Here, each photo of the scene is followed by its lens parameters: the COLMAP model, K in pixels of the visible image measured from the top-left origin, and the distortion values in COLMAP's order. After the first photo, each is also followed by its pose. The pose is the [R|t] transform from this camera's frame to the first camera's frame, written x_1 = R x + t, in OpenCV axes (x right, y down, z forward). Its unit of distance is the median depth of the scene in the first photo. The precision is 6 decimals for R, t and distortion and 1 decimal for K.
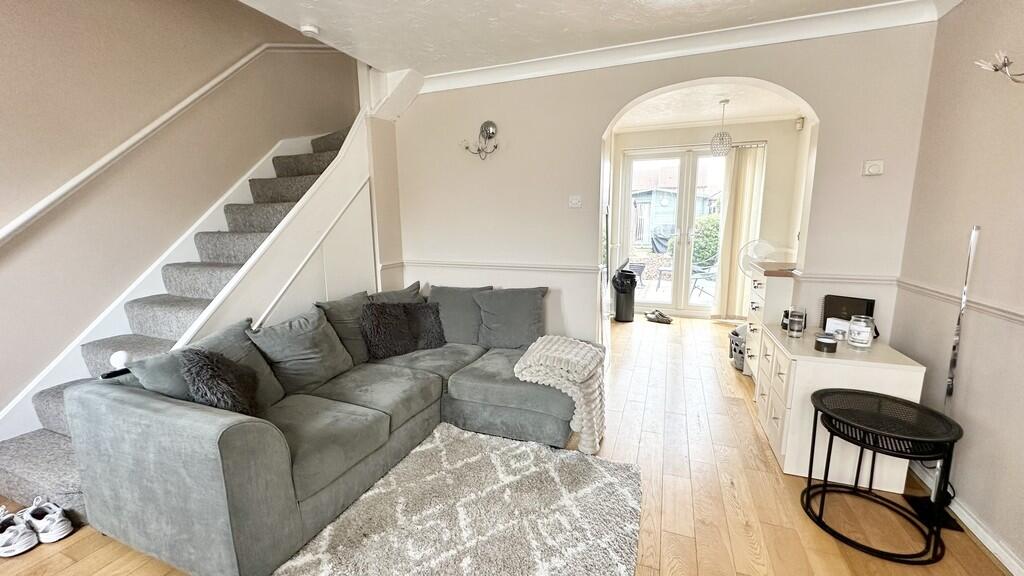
lens RADIAL K [[409.7, 0, 510.1], [0, 409.7, 287.8], [0, 0, 1]] dist [-0.002070, 0.000265]
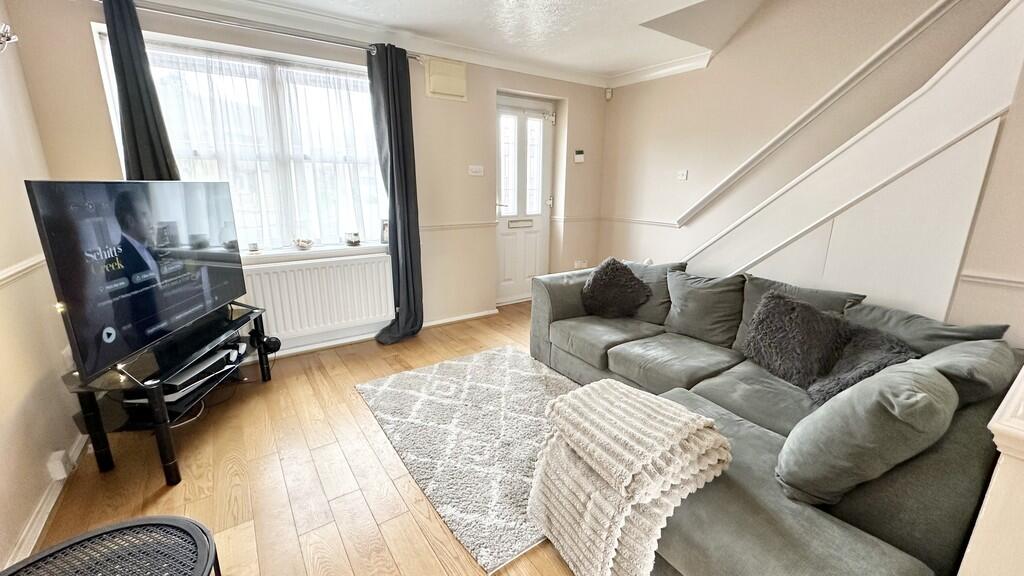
lens RADIAL K [[409.7, 0, 510.1], [0, 409.7, 287.8], [0, 0, 1]] dist [-0.002070, 0.000265]
pose [[-0.553970, 0.209157, -0.805835, 0.525268], [-0.141736, 0.930104, 0.338847, -0.154098], [0.820383, 0.301928, -0.485605, 0.868947]]
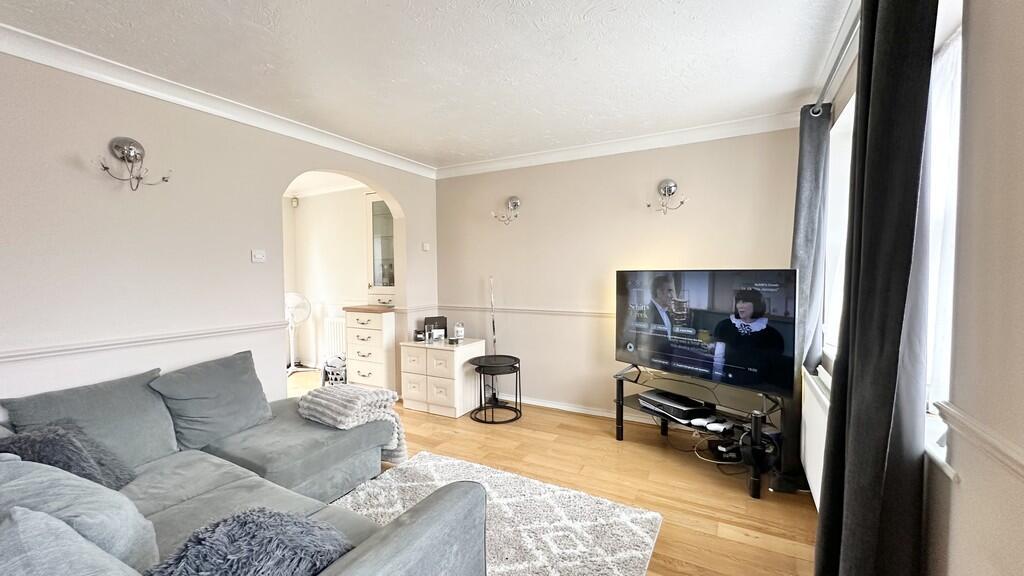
lens RADIAL K [[409.7, 0, 510.1], [0, 409.7, 287.8], [0, 0, 1]] dist [-0.002070, 0.000265]
pose [[0.135673, -0.029402, 0.990317, -0.702979], [0.169007, 0.985596, 0.006108, -0.045298], [-0.976232, 0.166542, 0.138688, 0.311137]]
